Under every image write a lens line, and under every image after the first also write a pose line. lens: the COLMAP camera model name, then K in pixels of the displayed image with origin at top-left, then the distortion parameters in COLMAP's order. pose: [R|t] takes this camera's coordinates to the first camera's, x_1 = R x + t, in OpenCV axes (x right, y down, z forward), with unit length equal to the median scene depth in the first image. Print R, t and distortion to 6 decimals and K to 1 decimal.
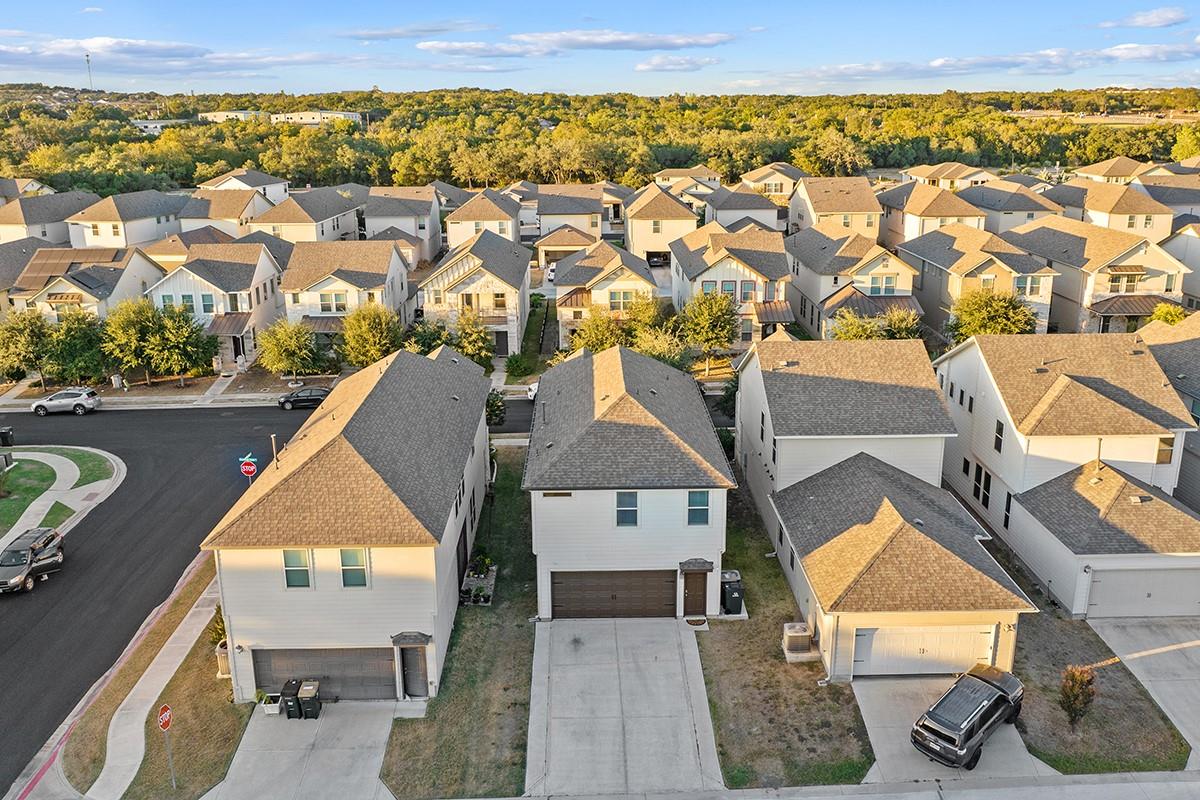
lens RADIAL K [[1001.7, 0, 606.9], [0, 1001.7, 396.3], [0, 0, 1]] dist [-0.013897, -0.016761]
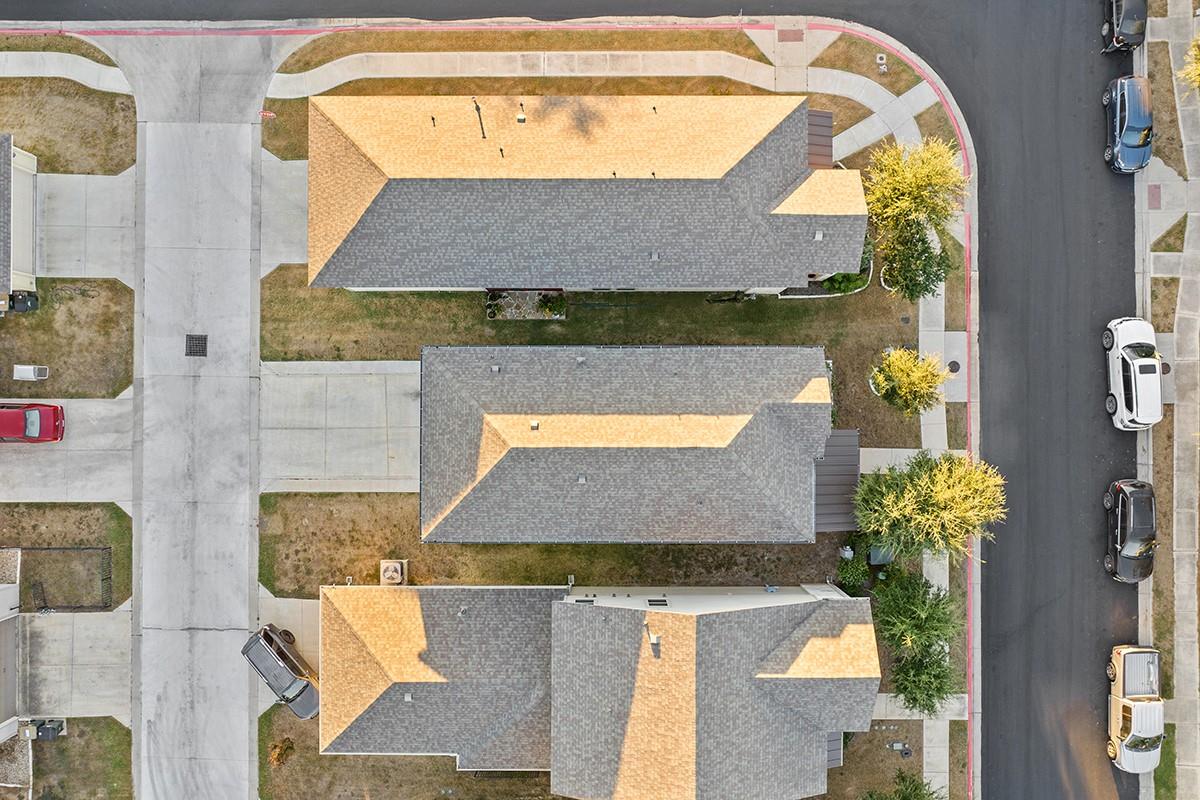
lens RADIAL K [[1001.7, 0, 606.9], [0, 1001.7, 396.3], [0, 0, 1]] dist [-0.013897, -0.016761]
pose [[-0.023323, 0.999728, 0.000655, -0.028470], [-0.292475, -0.007449, 0.956244, -0.823382], [0.955989, 0.022111, 0.292569, 0.709602]]
